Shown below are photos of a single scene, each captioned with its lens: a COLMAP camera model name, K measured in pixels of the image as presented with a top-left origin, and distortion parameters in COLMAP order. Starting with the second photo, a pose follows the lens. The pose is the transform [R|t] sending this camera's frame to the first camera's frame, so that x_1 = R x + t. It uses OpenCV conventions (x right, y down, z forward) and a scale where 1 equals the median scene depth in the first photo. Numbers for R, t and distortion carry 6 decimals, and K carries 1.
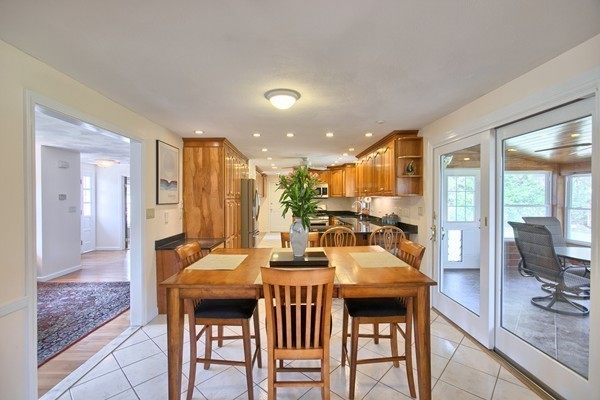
lens RADIAL K [[265.6, 0, 299.8], [0, 265.6, 201.2], [0, 0, 1]] dist [-0.007055, 0.005520]
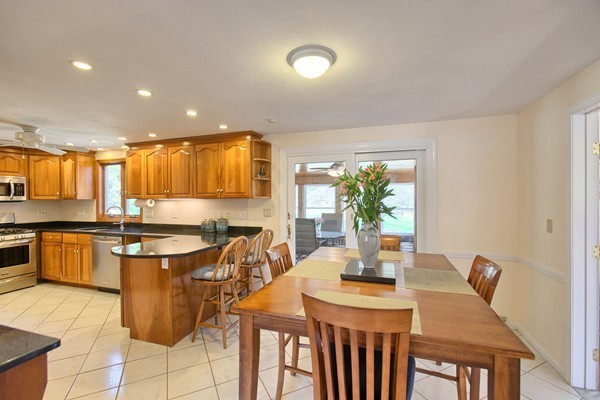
lens RADIAL K [[265.6, 0, 301.0], [0, 265.6, 200.0], [0, 0, 1]] dist [-0.007055, 0.005520]
pose [[0.356418, -0.001485, 0.934325, -0.457590], [0.015683, 0.999867, -0.004394, -0.005847], [-0.934195, 0.016219, 0.356394, 0.476944]]
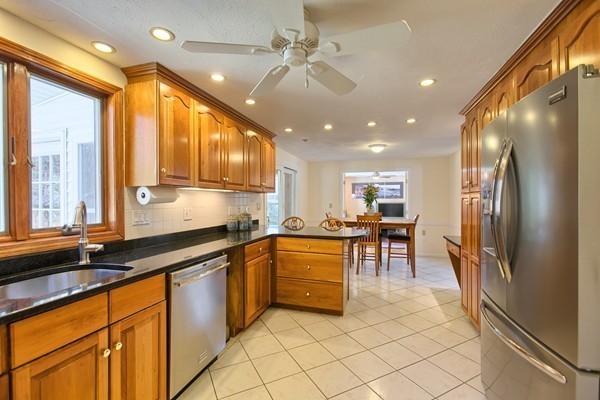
lens RADIAL K [[265.6, 0, 299.8], [0, 265.6, 199.8], [0, 0, 1]] dist [-0.007055, 0.005520]
pose [[-0.952343, 0.002623, 0.305017, -0.108662], [0.007446, 0.999865, 0.014651, -0.005239], [-0.304938, 0.016224, -0.952234, 1.930141]]
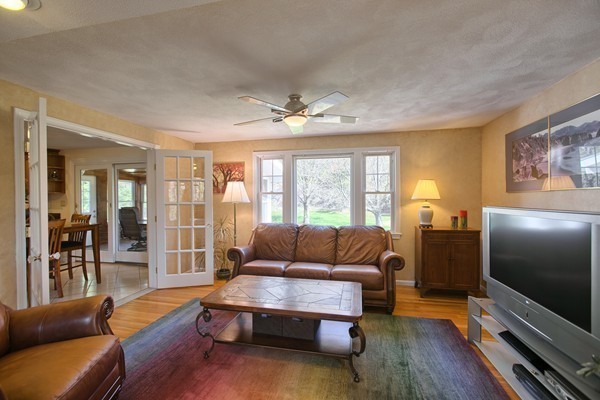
lens RADIAL K [[265.6, 0, 296.6], [0, 265.6, 201.3], [0, 0, 1]] dist [-0.007055, 0.005520]
pose [[0.257963, -0.014501, 0.966046, -0.652645], [0.019662, 0.999759, 0.009757, 0.033942], [-0.965955, 0.016477, 0.258186, -0.675094]]
